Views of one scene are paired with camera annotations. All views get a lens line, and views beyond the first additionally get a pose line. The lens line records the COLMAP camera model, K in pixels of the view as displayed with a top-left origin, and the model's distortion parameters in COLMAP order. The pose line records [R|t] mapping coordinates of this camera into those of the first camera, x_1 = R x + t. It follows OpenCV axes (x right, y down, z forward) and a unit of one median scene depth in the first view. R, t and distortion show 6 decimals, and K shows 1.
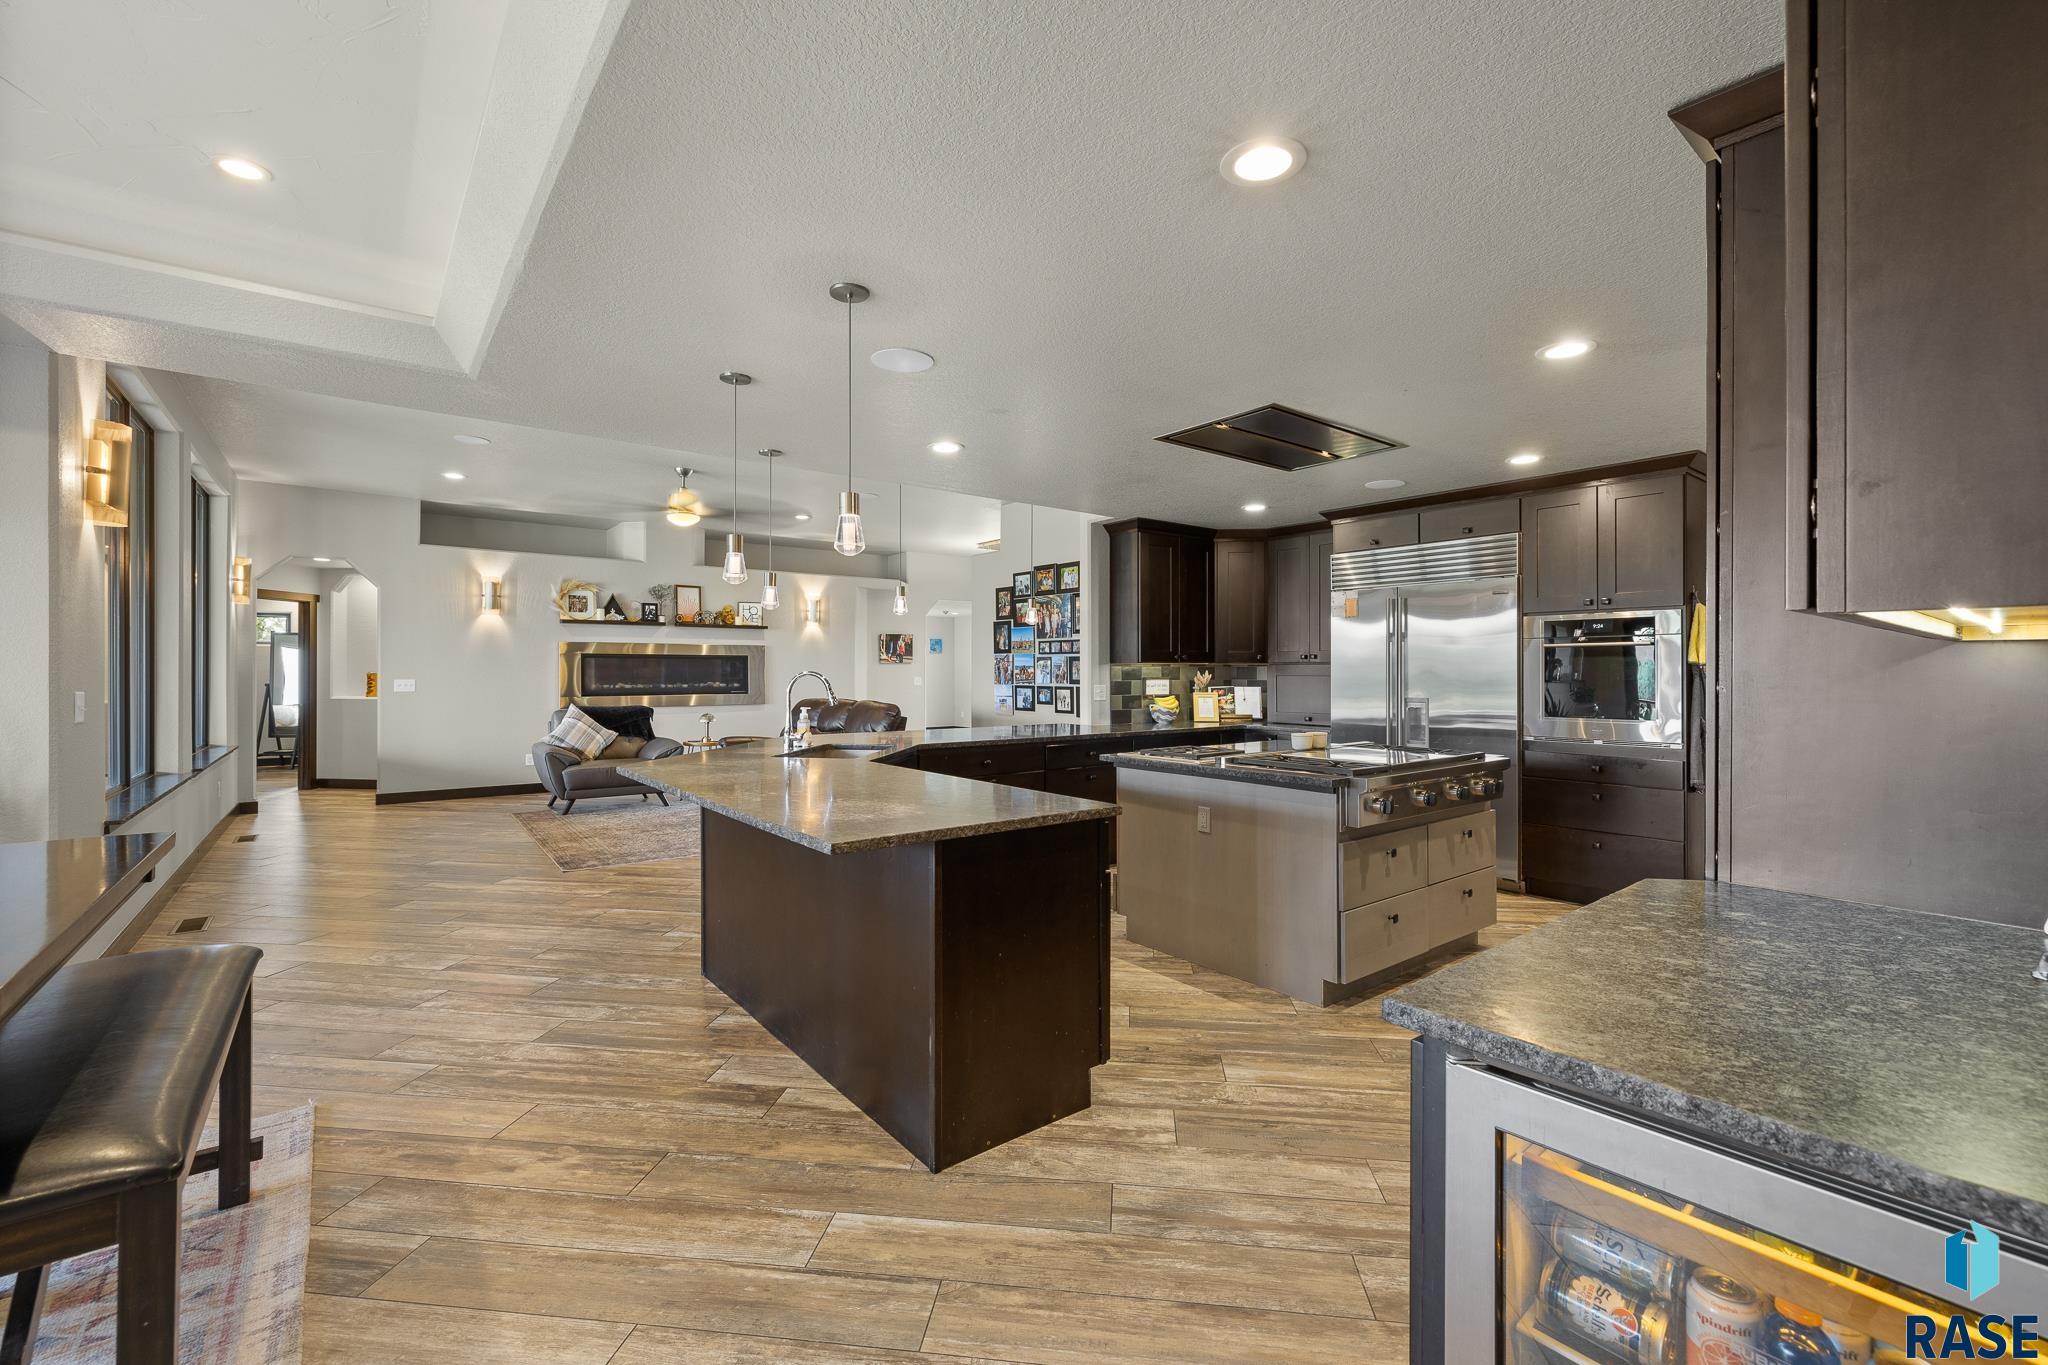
lens RADIAL K [[860.3, 0, 1028.9], [0, 860.3, 670.1], [0, 0, 1]] dist [0.002141, -0.000094]
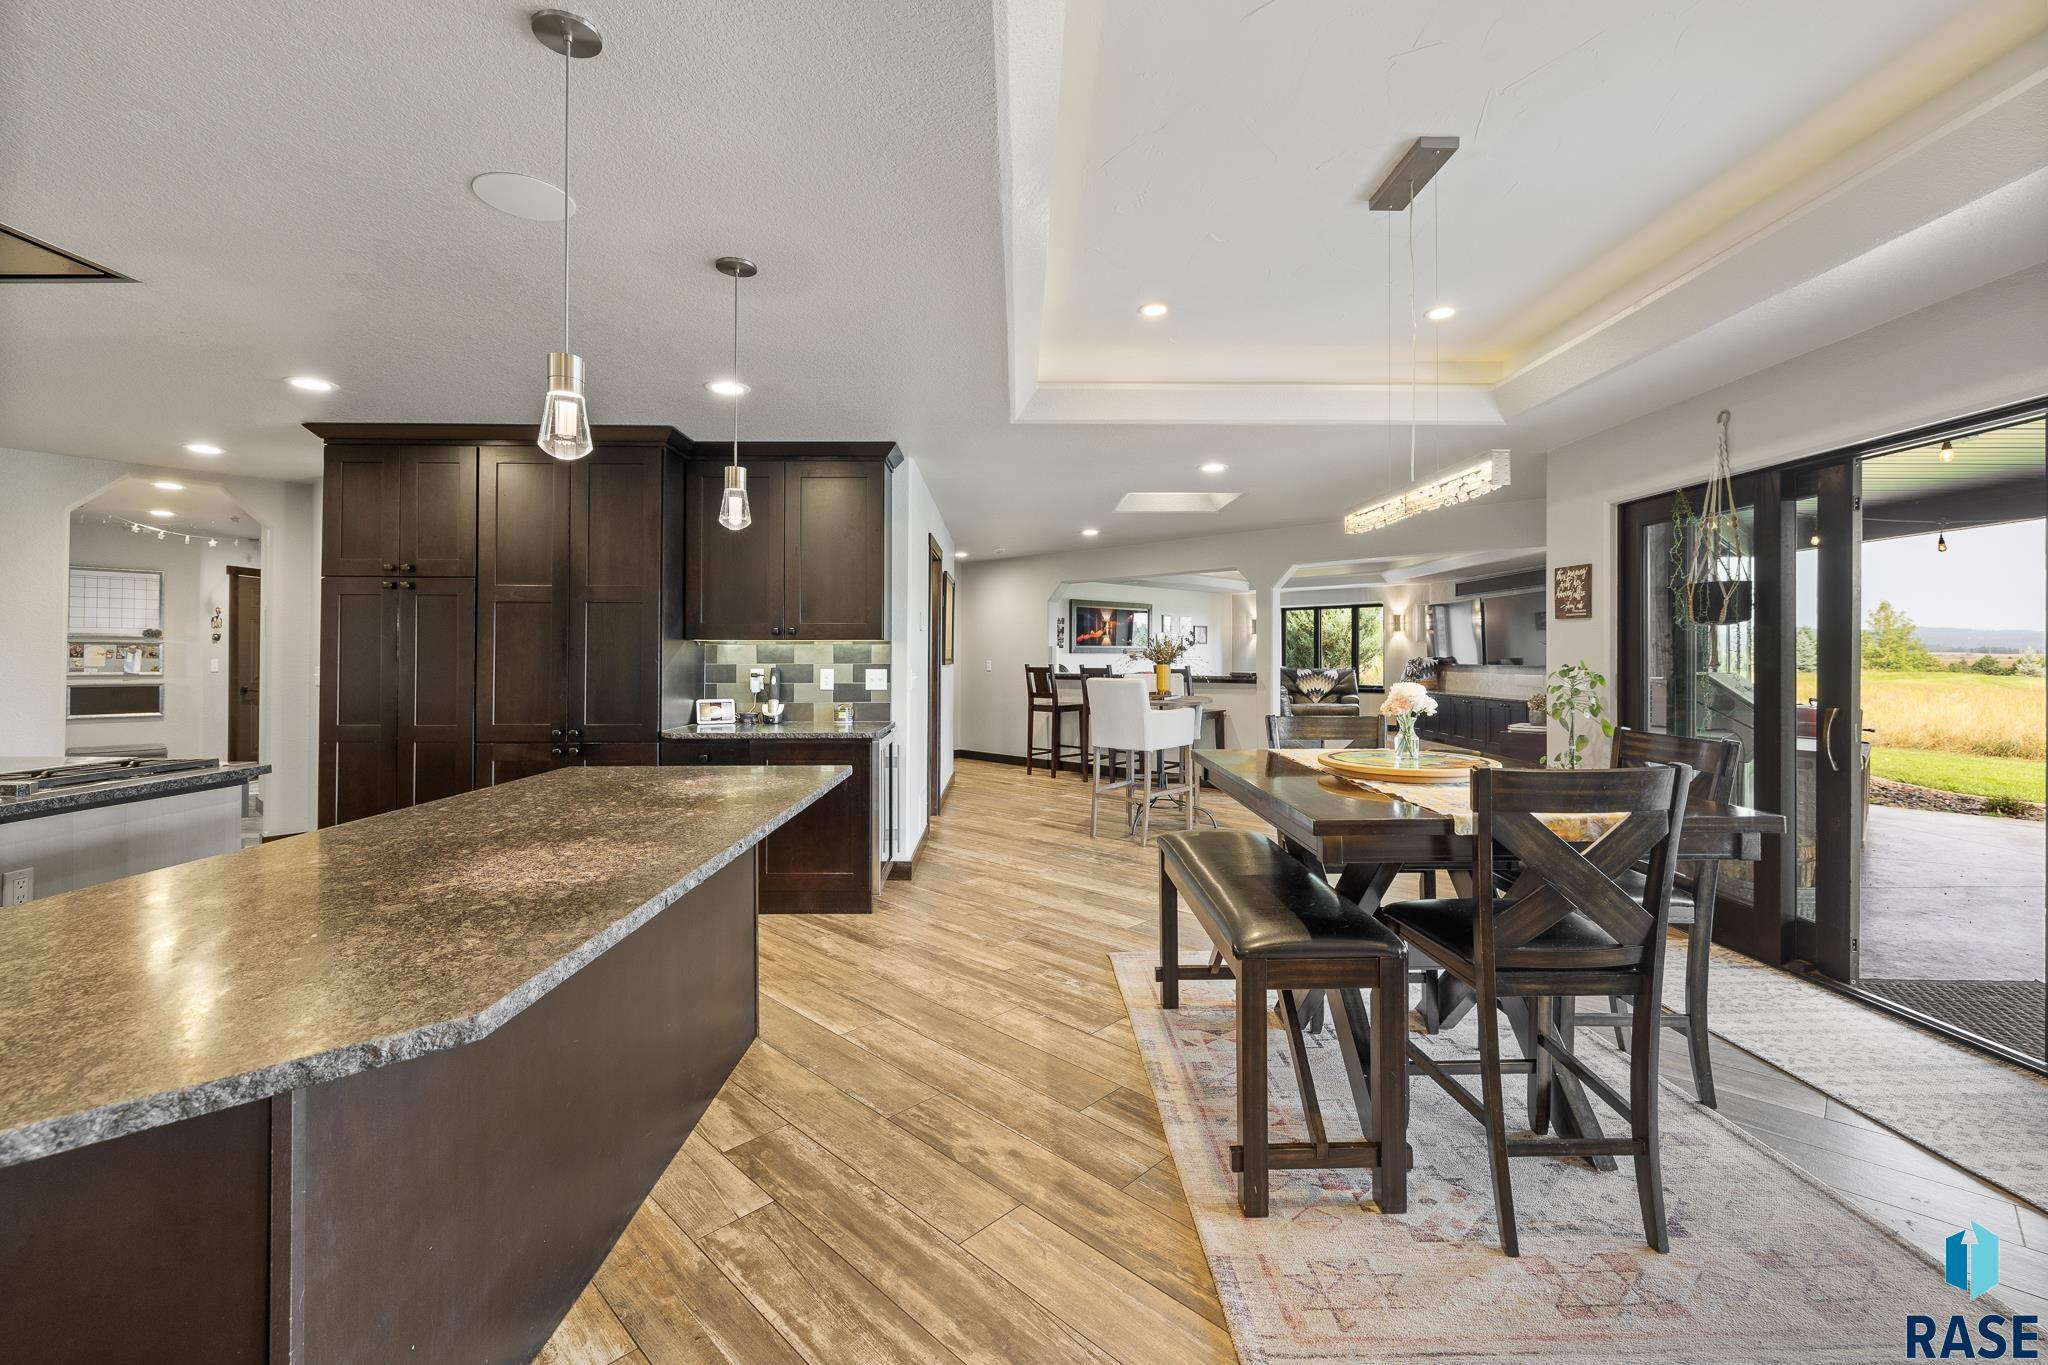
lens RADIAL K [[860.3, 0, 1028.4], [0, 860.3, 652.2], [0, 0, 1]] dist [0.002141, -0.000094]
pose [[-0.791152, 0.003699, 0.611608, -1.144364], [0.000366, 0.999984, -0.005574, 0.015379], [-0.611619, -0.004186, -0.791141, 1.662630]]
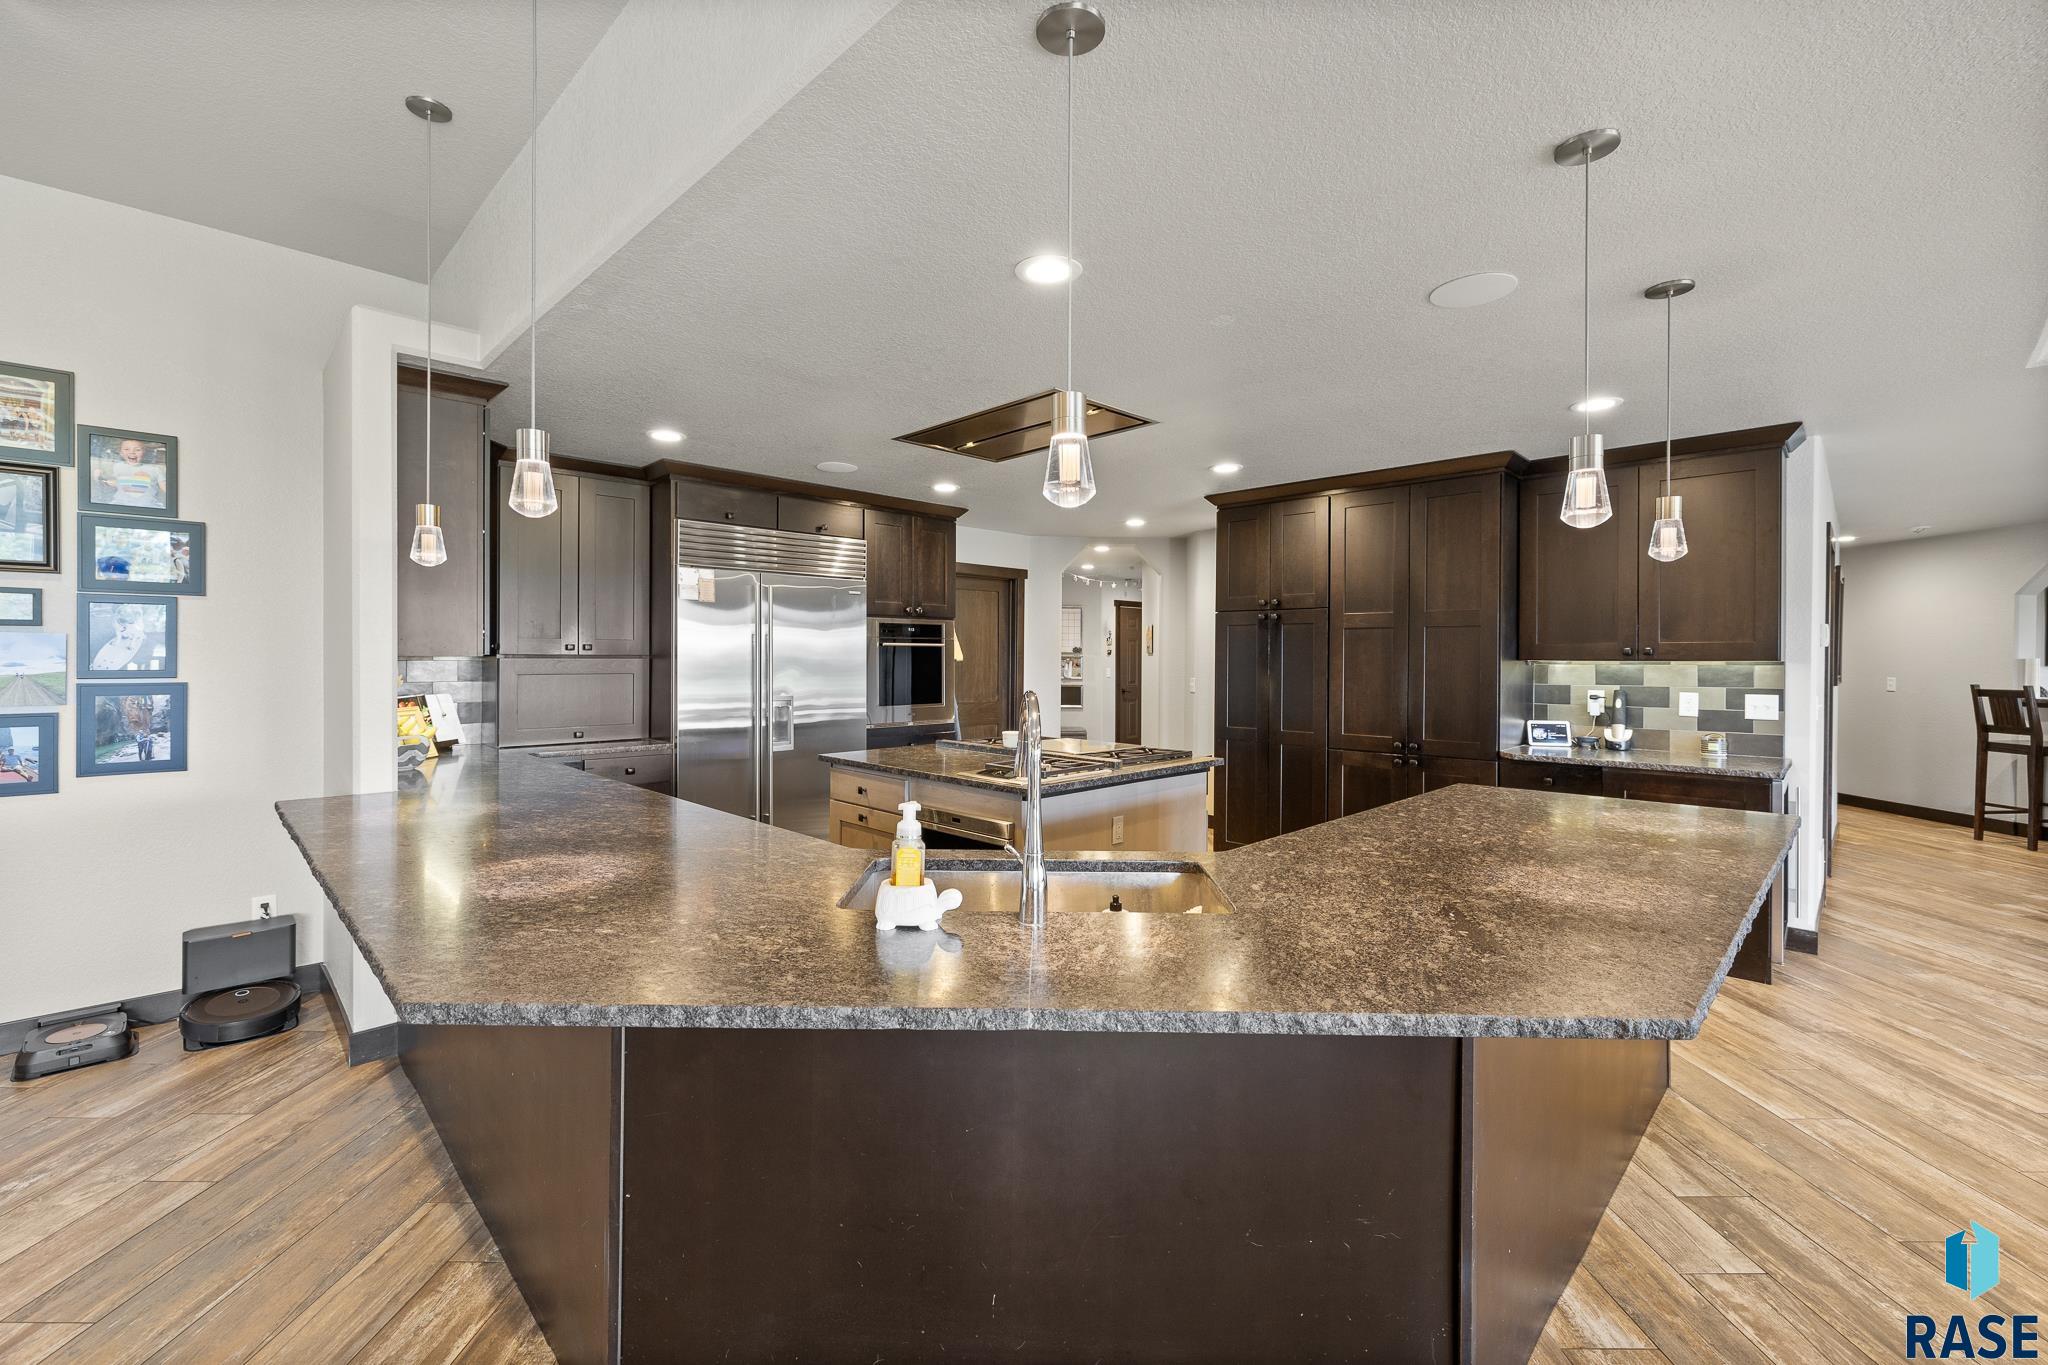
lens RADIAL K [[860.3, 0, 1035.1], [0, 860.3, 662.7], [0, 0, 1]] dist [0.002141, -0.000094]
pose [[-0.123367, -0.003523, 0.992355, -1.140764], [-0.002818, 0.999991, 0.003199, -0.021433], [-0.992357, -0.002402, -0.123376, 1.921354]]
